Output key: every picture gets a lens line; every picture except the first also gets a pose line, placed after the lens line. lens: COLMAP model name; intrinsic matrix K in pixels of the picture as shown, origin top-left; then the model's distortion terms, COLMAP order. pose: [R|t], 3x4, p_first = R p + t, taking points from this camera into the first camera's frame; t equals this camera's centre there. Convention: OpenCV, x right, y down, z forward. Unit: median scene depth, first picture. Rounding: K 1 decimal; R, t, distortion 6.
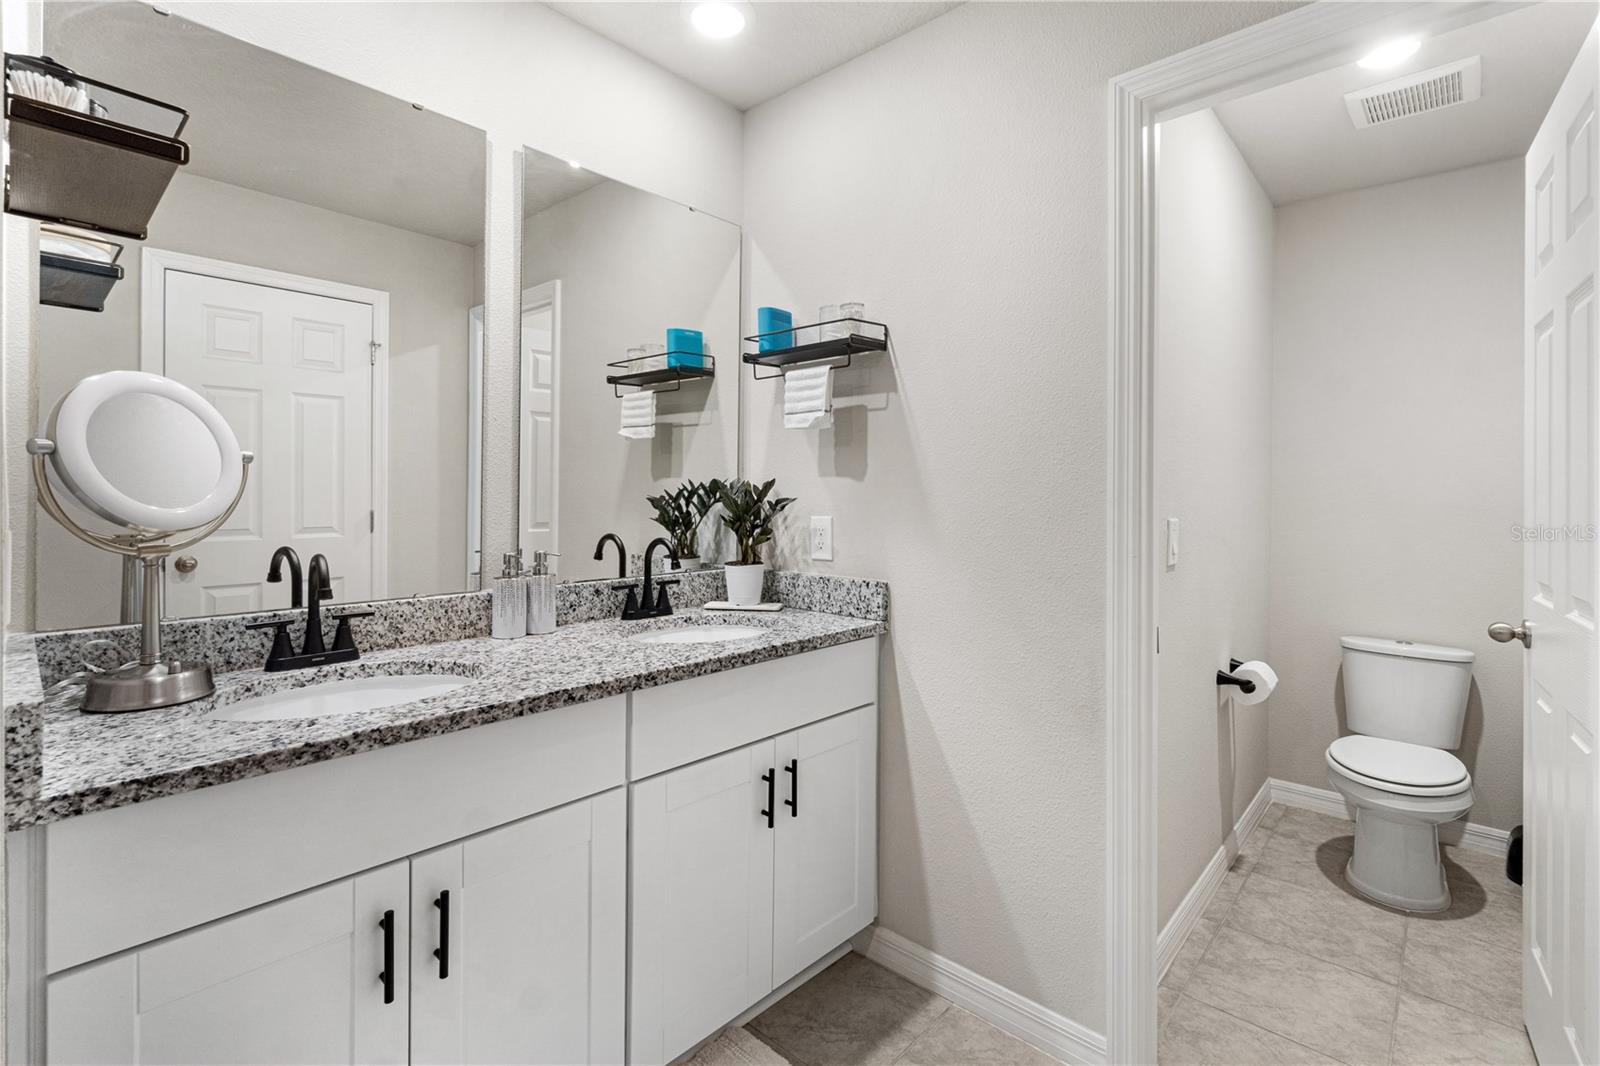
lens RADIAL K [[718.8, 0, 805.6], [0, 718.8, 509.5], [0, 0, 1]] dist [-0.003029, -0.000109]
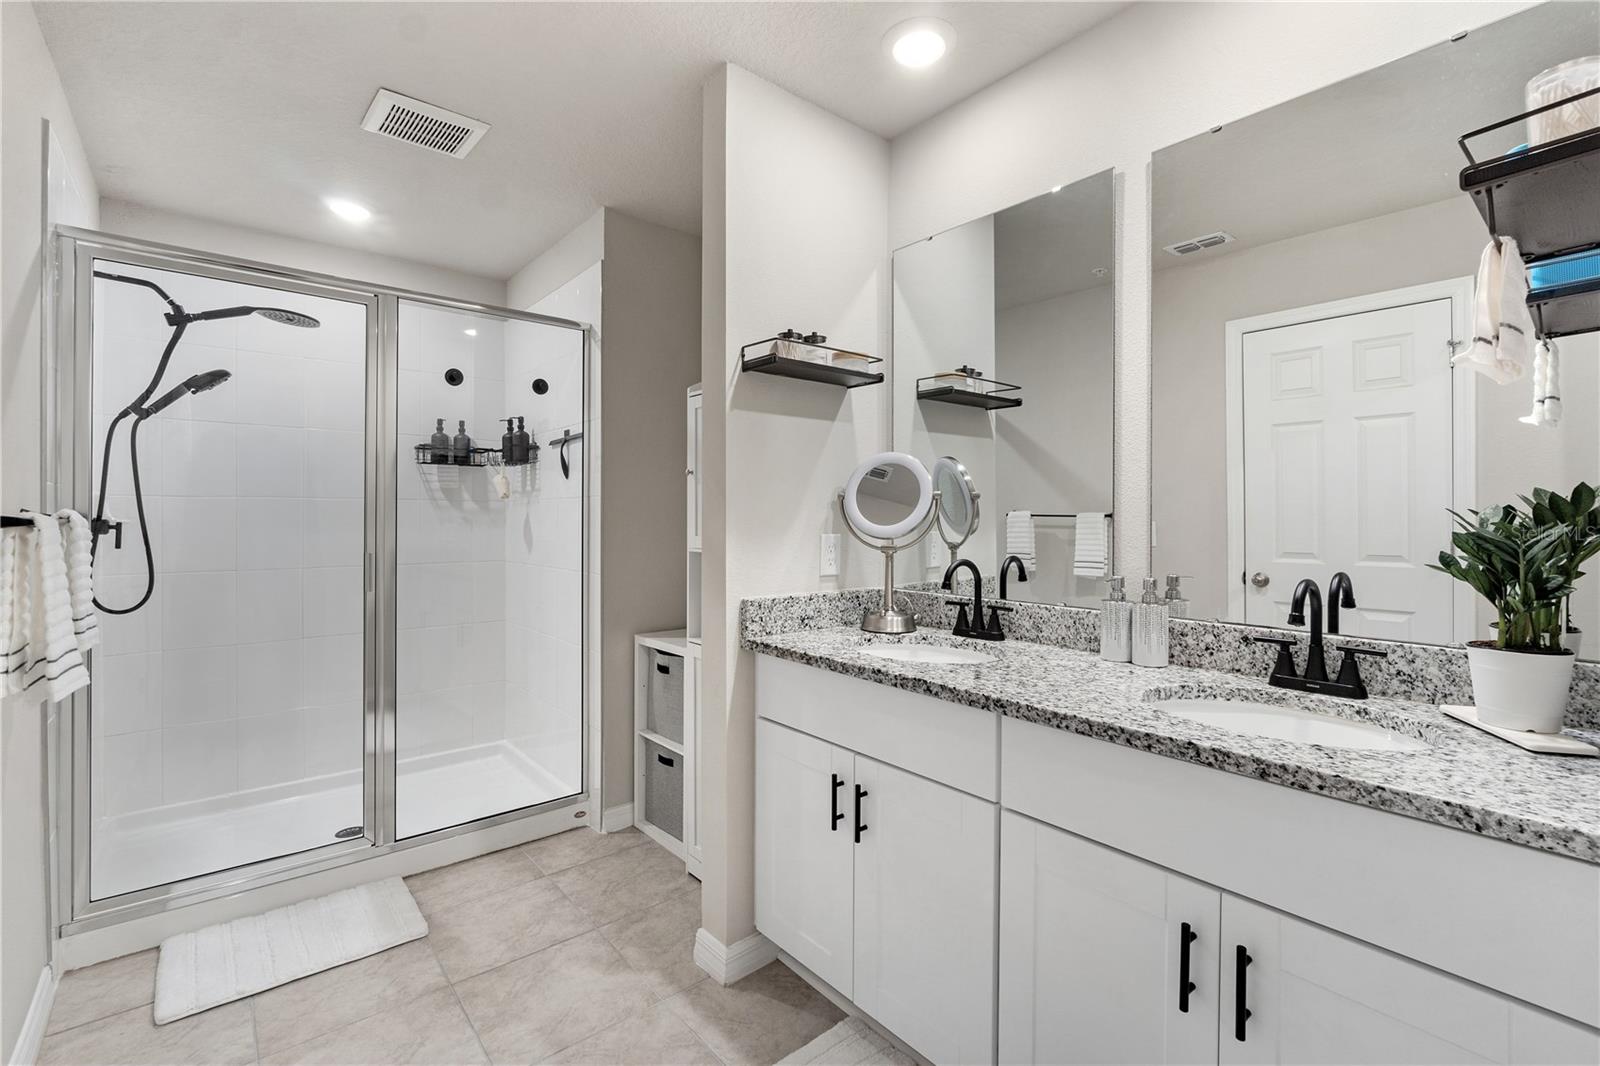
lens RADIAL K [[711.4, 0, 799.8], [0, 711.4, 527.0], [0, 0, 1]] dist [-0.002147, -0.000227]
pose [[-0.142114, 0.007011, -0.989825, 0.658862], [-0.021461, 0.999718, 0.010163, -0.008822], [0.989618, 0.022687, -0.141923, 0.731640]]
